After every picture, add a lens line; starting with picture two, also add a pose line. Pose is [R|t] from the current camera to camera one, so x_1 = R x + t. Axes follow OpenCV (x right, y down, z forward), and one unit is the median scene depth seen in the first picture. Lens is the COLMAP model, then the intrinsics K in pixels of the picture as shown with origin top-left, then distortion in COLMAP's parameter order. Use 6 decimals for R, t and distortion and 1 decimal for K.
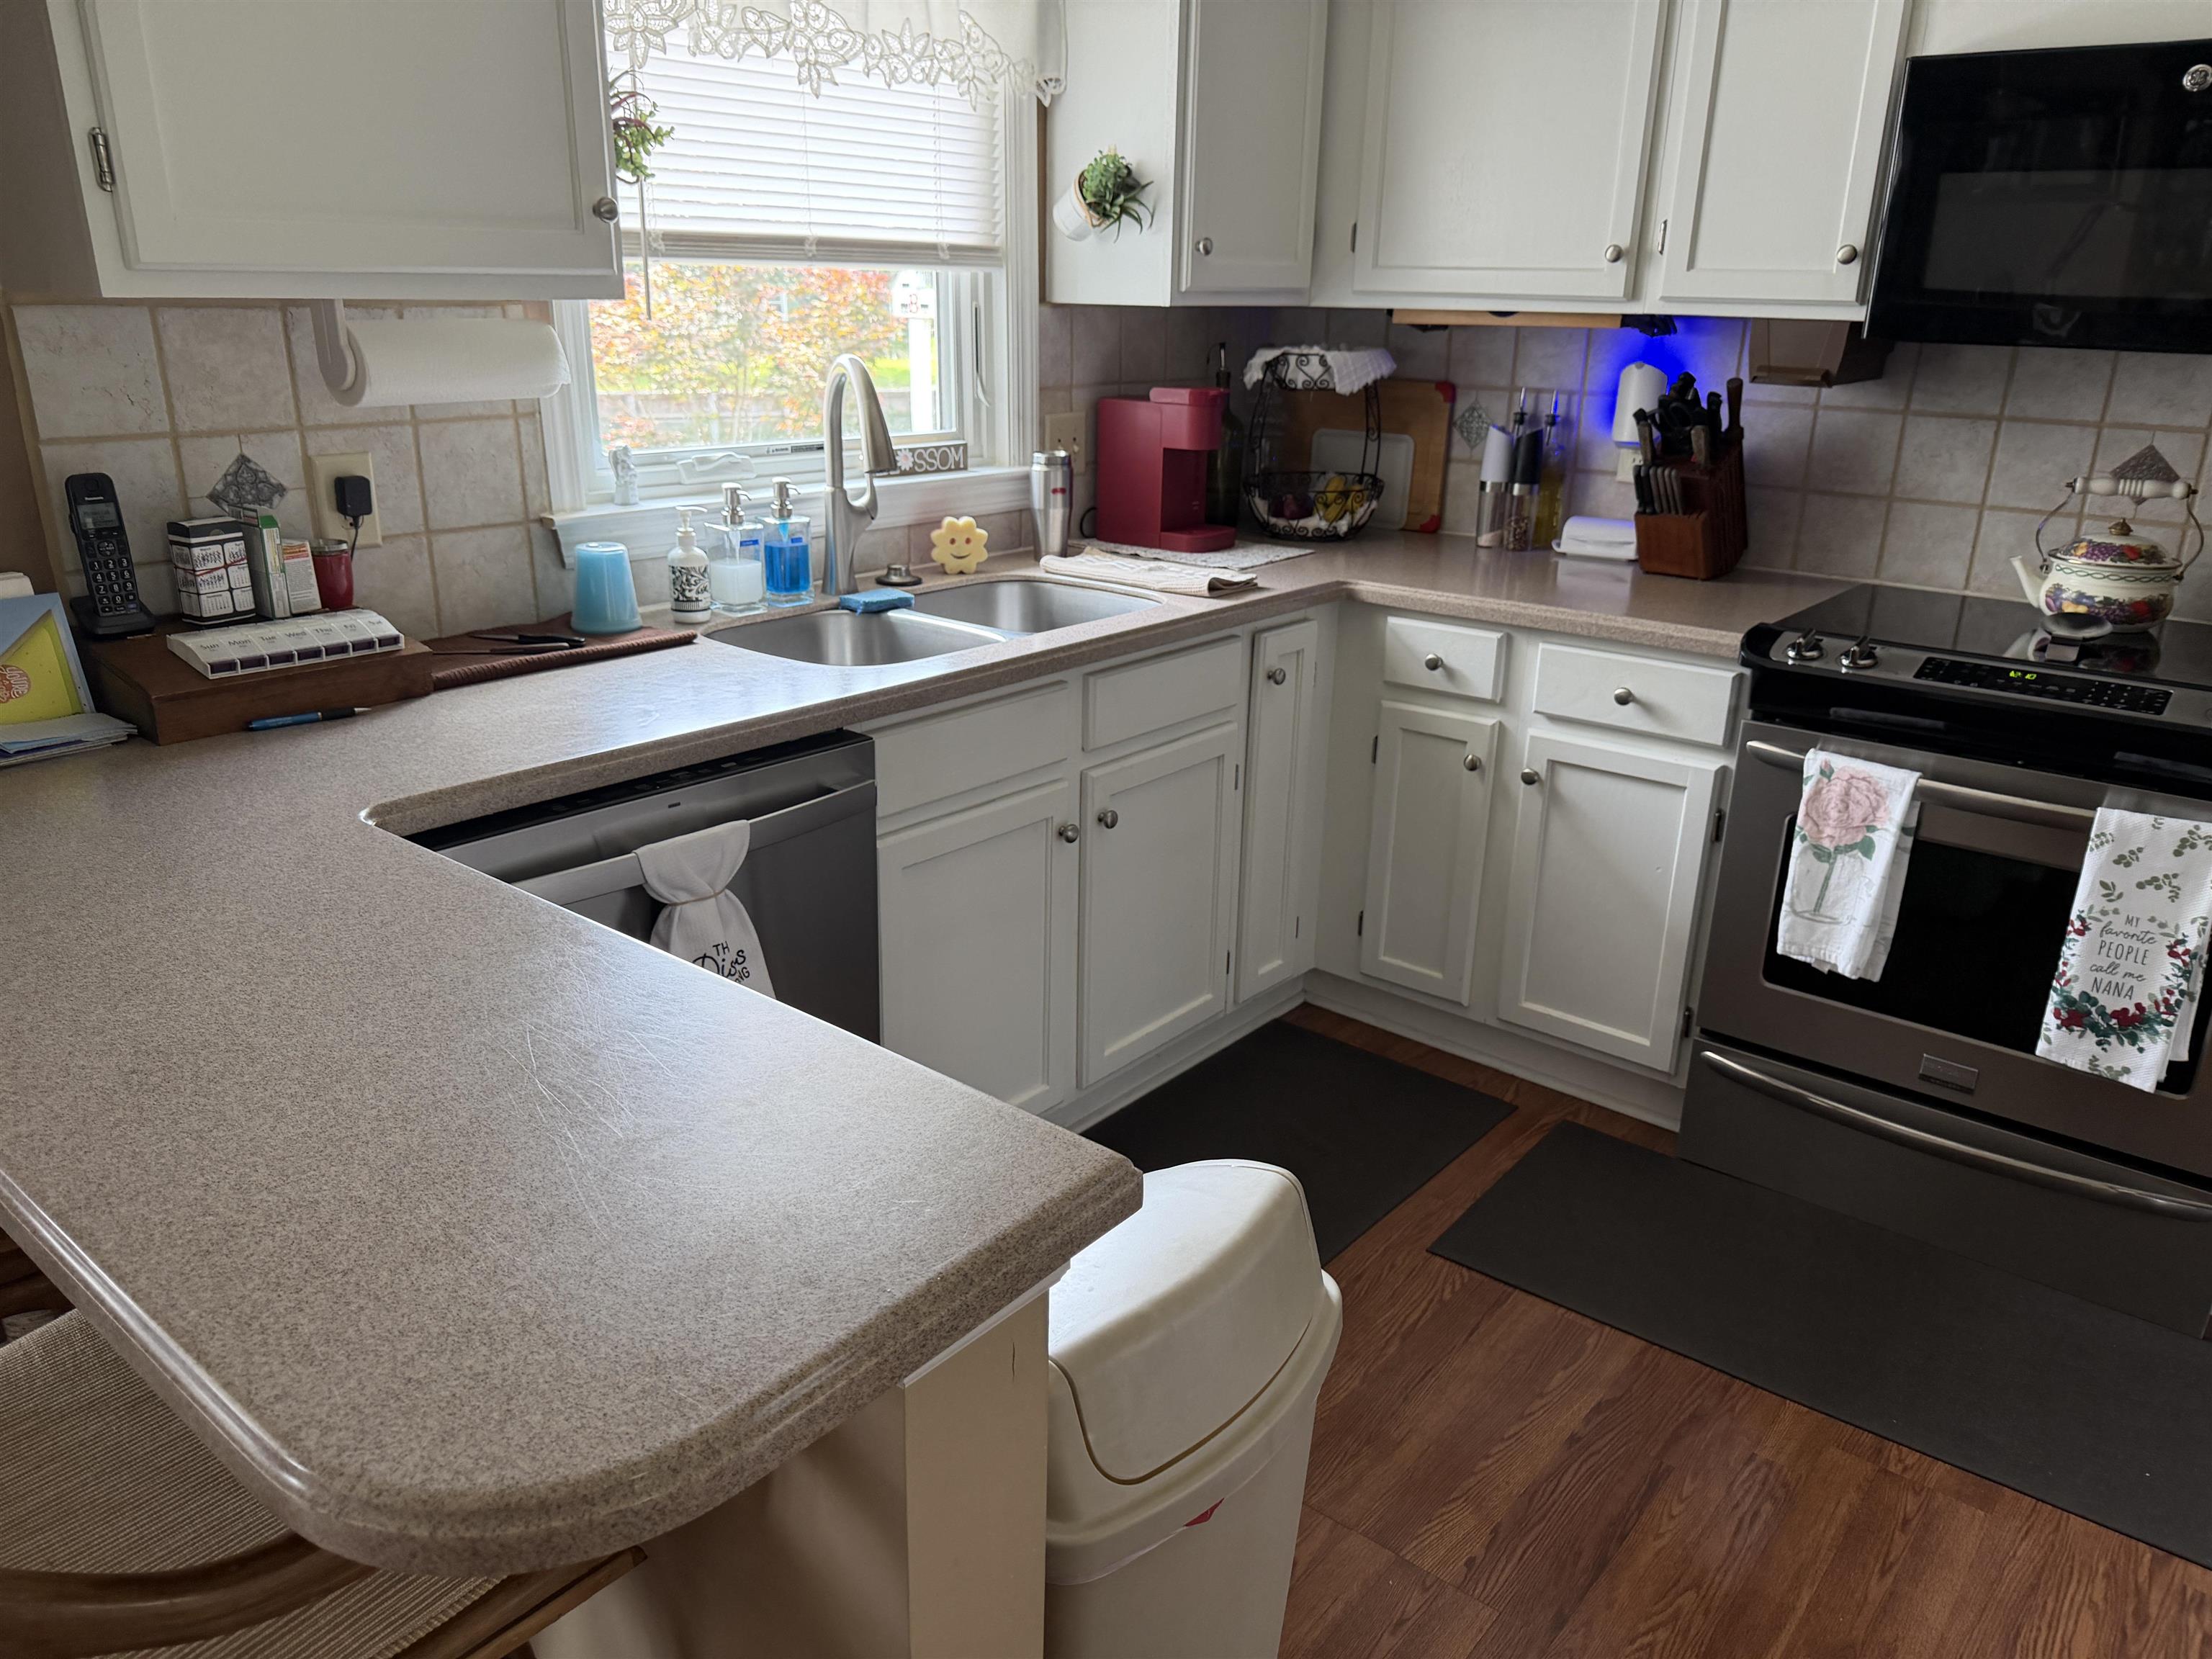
lens RADIAL K [[1569.4, 0, 1093.6], [0, 1569.4, 831.7], [0, 0, 1]] dist [-0.000440, -0.004491]
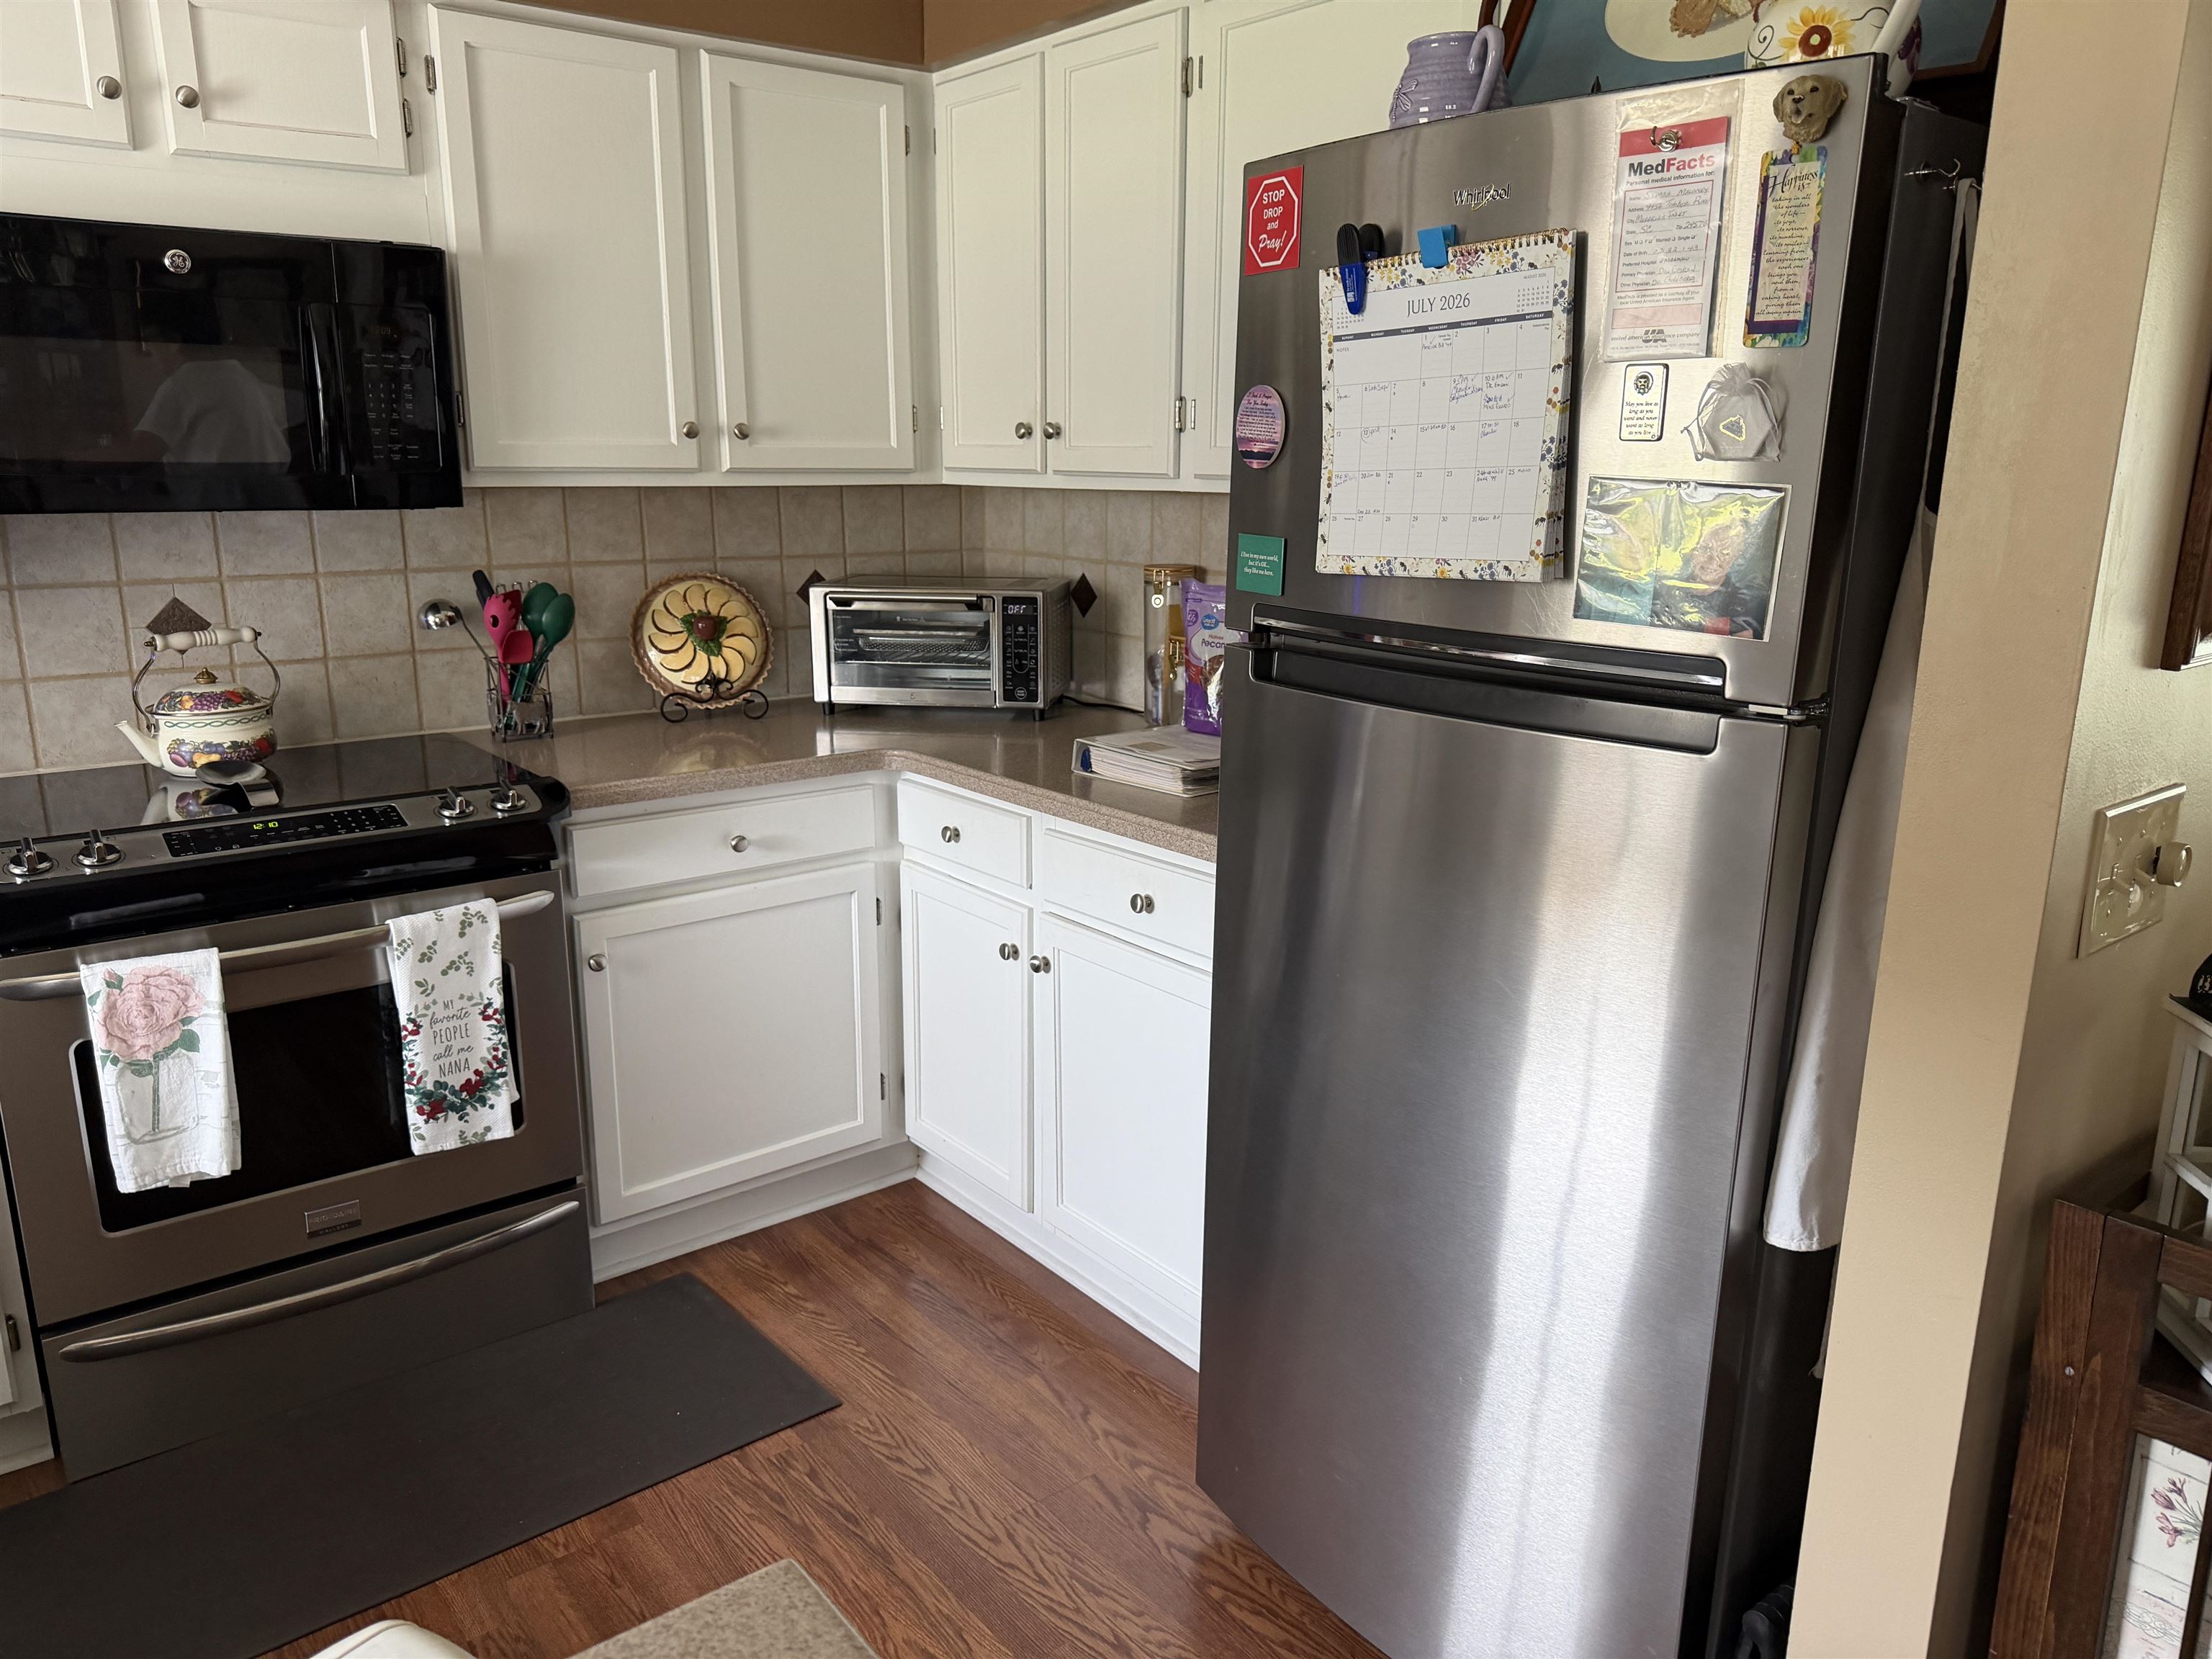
lens RADIAL K [[1569.4, 0, 1094.1], [0, 1569.4, 835.9], [0, 0, 1]] dist [-0.000440, -0.004491]
pose [[0.210437, -0.247468, 0.945768, -0.253648], [0.323931, 0.930429, 0.171378, -0.092197], [-0.922380, 0.270299, 0.275959, 0.221491]]
